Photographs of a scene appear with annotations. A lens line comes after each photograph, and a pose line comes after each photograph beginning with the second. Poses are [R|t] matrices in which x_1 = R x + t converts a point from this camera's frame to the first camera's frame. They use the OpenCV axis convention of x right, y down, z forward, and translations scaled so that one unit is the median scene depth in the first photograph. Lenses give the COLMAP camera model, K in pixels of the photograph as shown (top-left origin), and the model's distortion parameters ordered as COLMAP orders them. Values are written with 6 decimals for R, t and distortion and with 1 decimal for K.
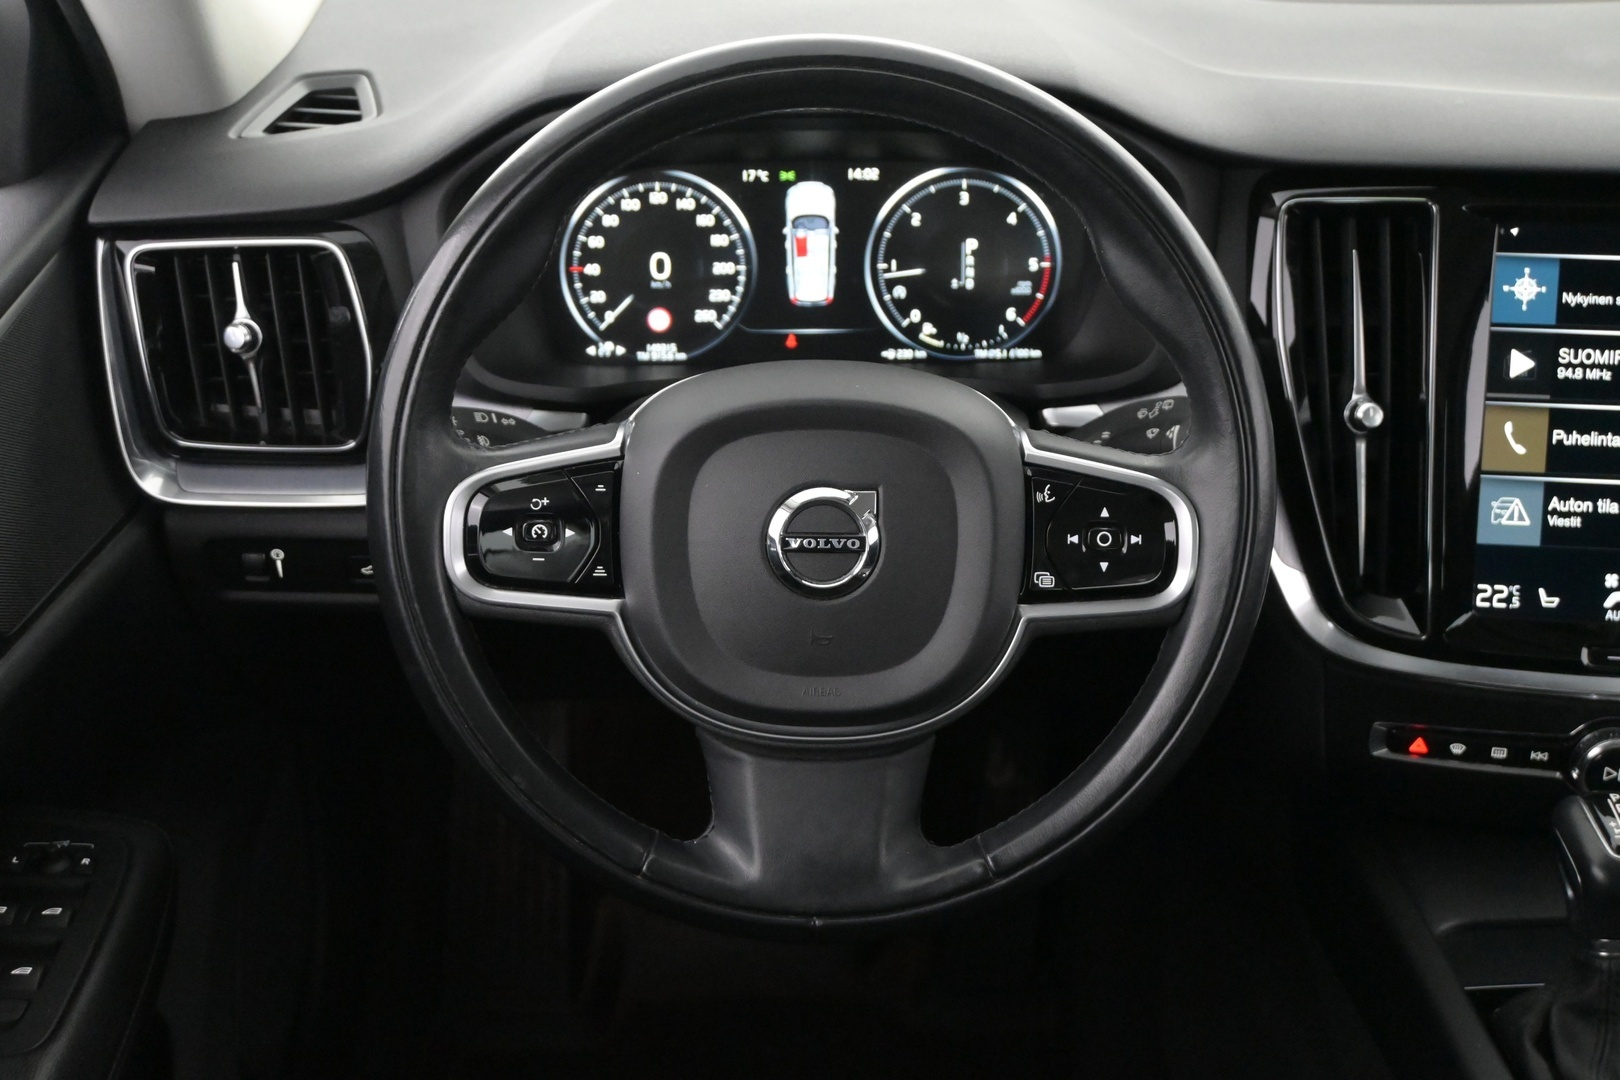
lens RADIAL K [[2140.2, 0, 816.7], [0, 2140.2, 526.5], [0, 0, 1]] dist [0.006086, 0.000000]
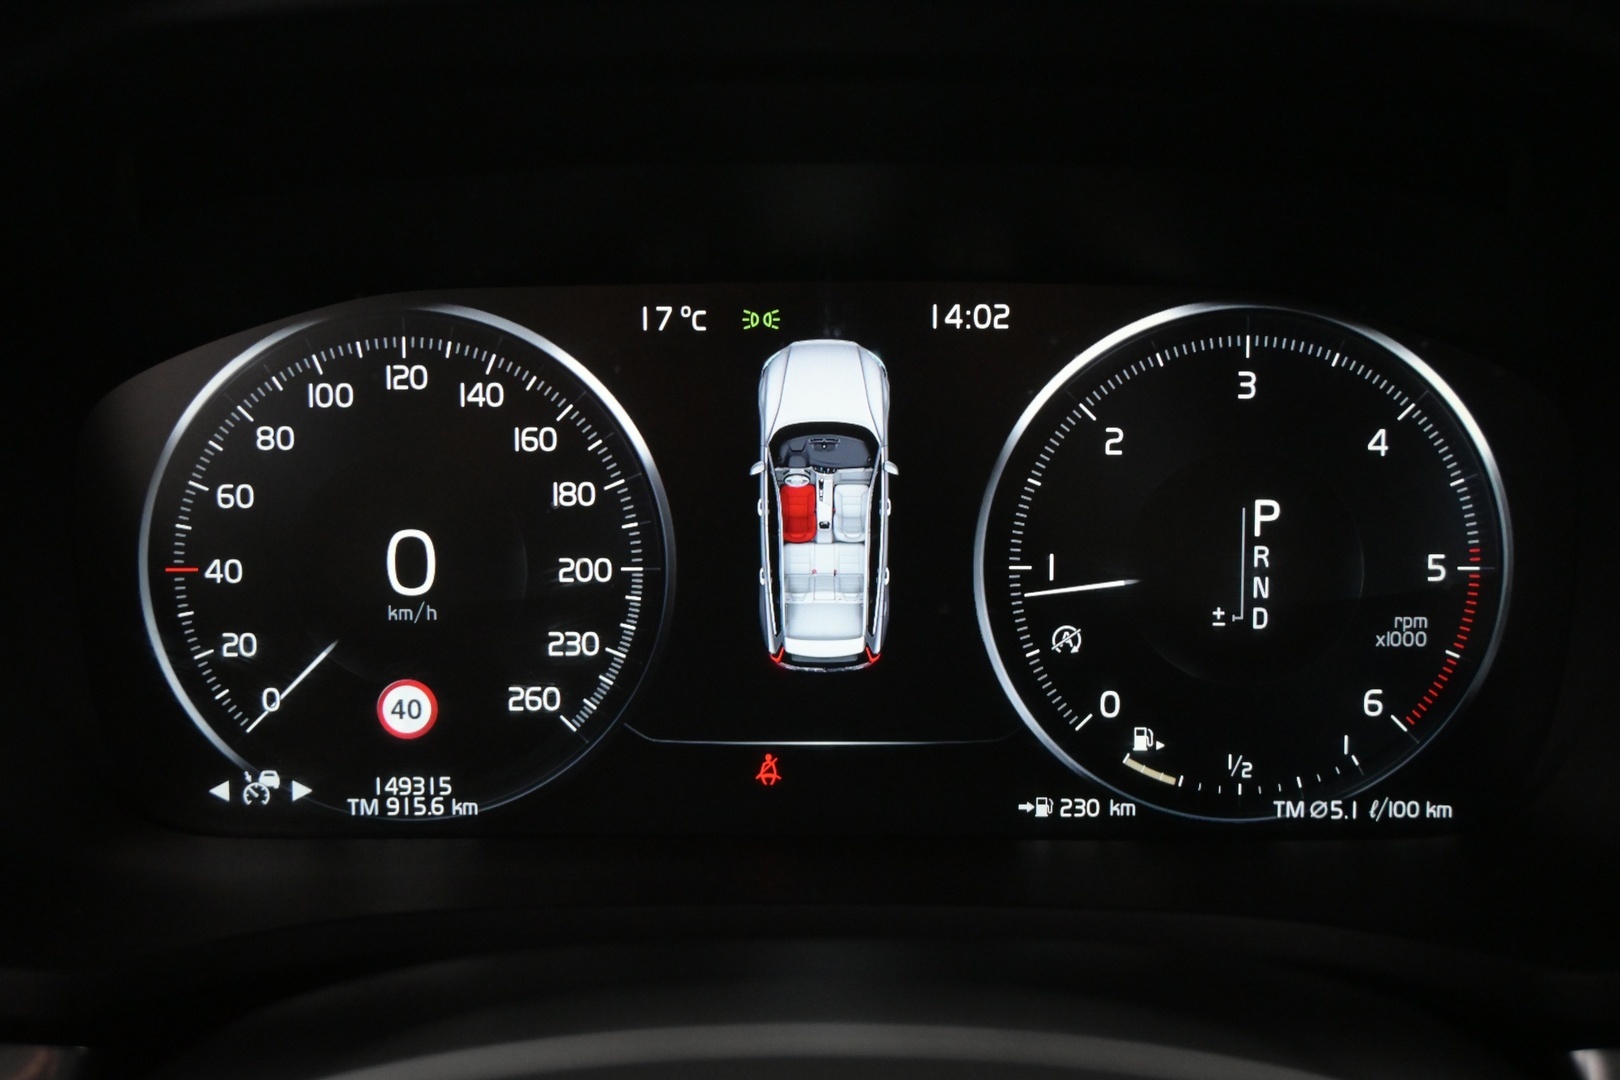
lens RADIAL K [[2460.8, 0, 818.6], [0, 2460.8, 537.2], [0, 0, 1]] dist [0.004601, 0.000000]
pose [[0.999823, 0.009523, -0.016206, 0.003456], [-0.011143, 0.994615, -0.103038, -0.092056], [0.015137, 0.103200, 0.994545, 0.642431]]
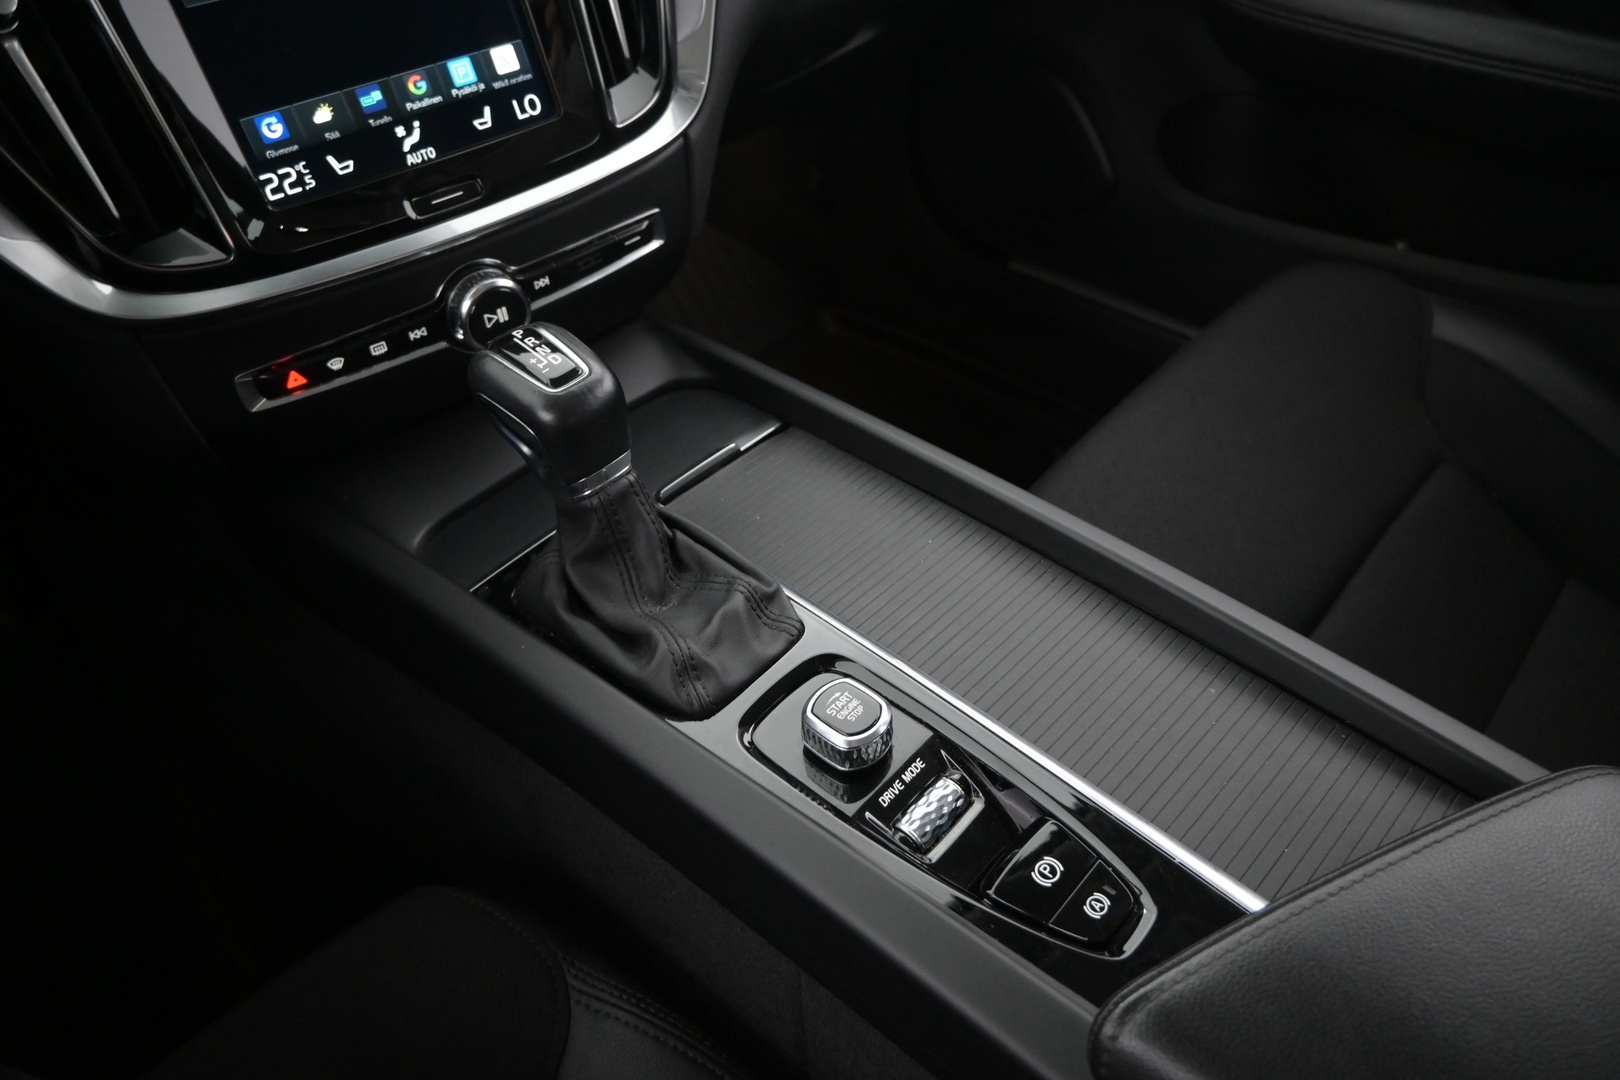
lens RADIAL K [[1115.8, 0, 806.9], [0, 1115.8, 536.8], [0, 0, 1]] dist [0.005696, -0.004154]
pose [[0.680876, -0.507482, 0.528082, 0.147558], [0.357534, 0.859587, 0.365074, 0.065078], [-0.639201, -0.059763, 0.766714, 0.503520]]
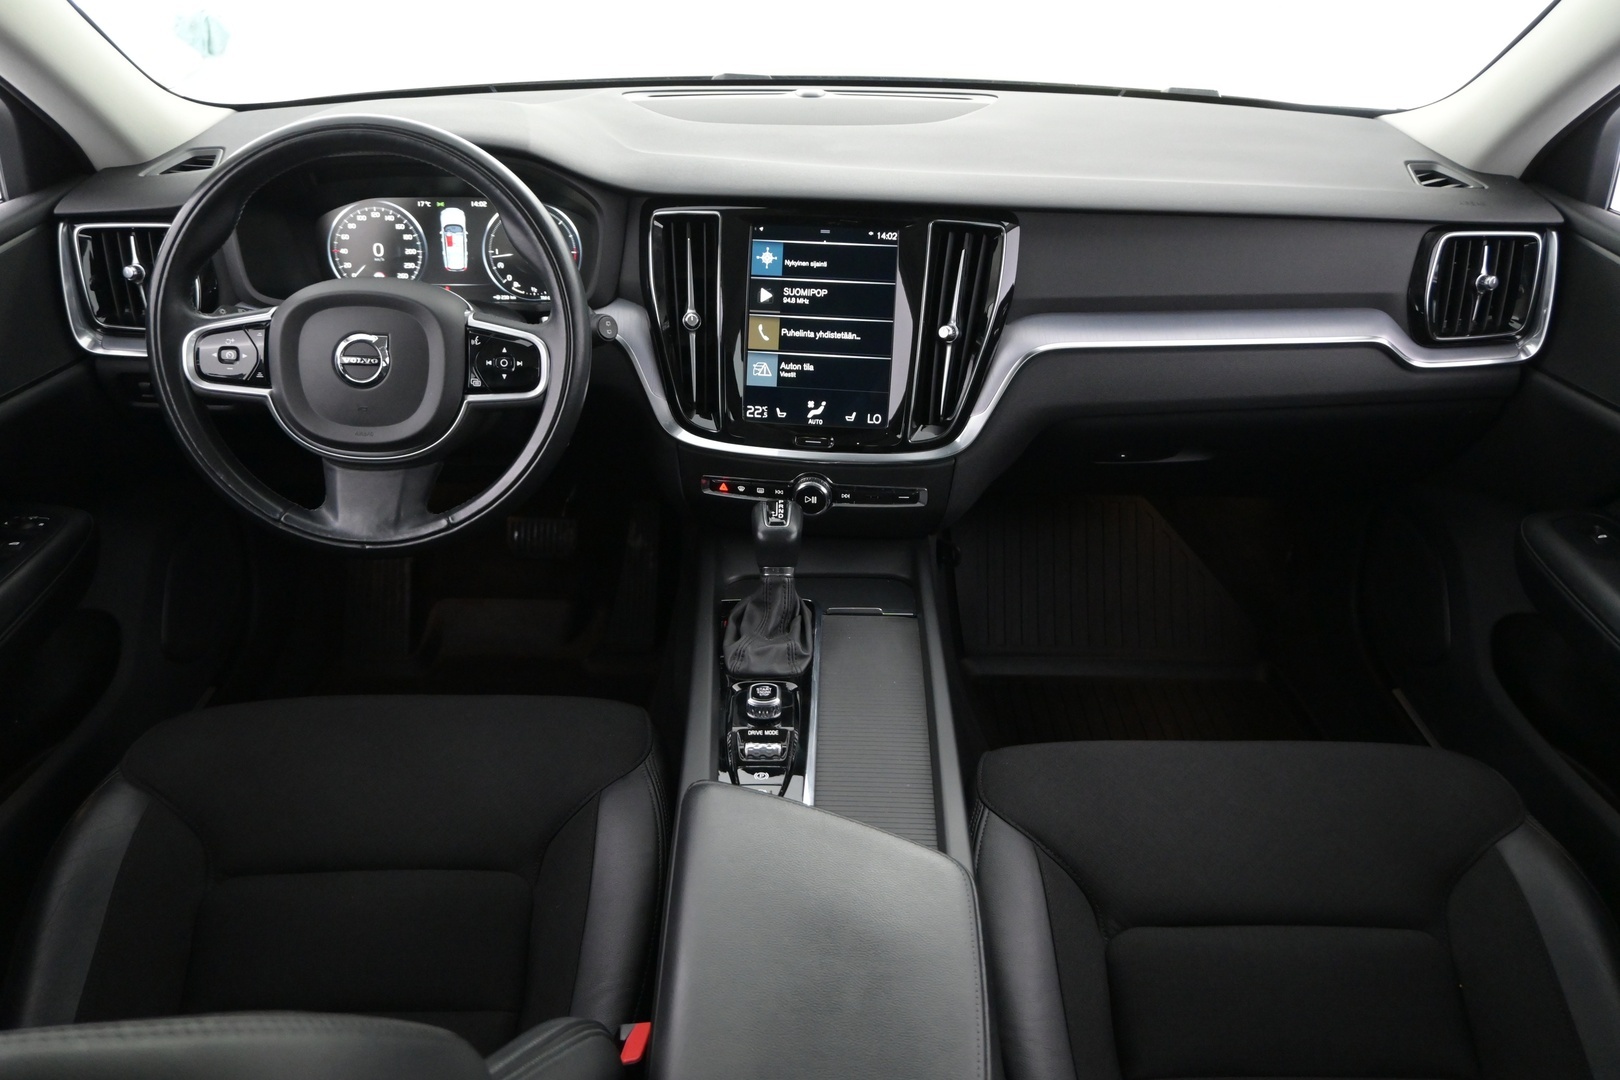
lens RADIAL K [[1243.3, 0, 826.6], [0, 1243.3, 536.5], [0, 0, 1]] dist [-0.001259, -0.001542]
pose [[0.999874, 0.015395, 0.003929, 0.375009], [-0.015515, 0.999344, 0.032713, 0.109124], [-0.003422, -0.032770, 0.999457, -0.174438]]
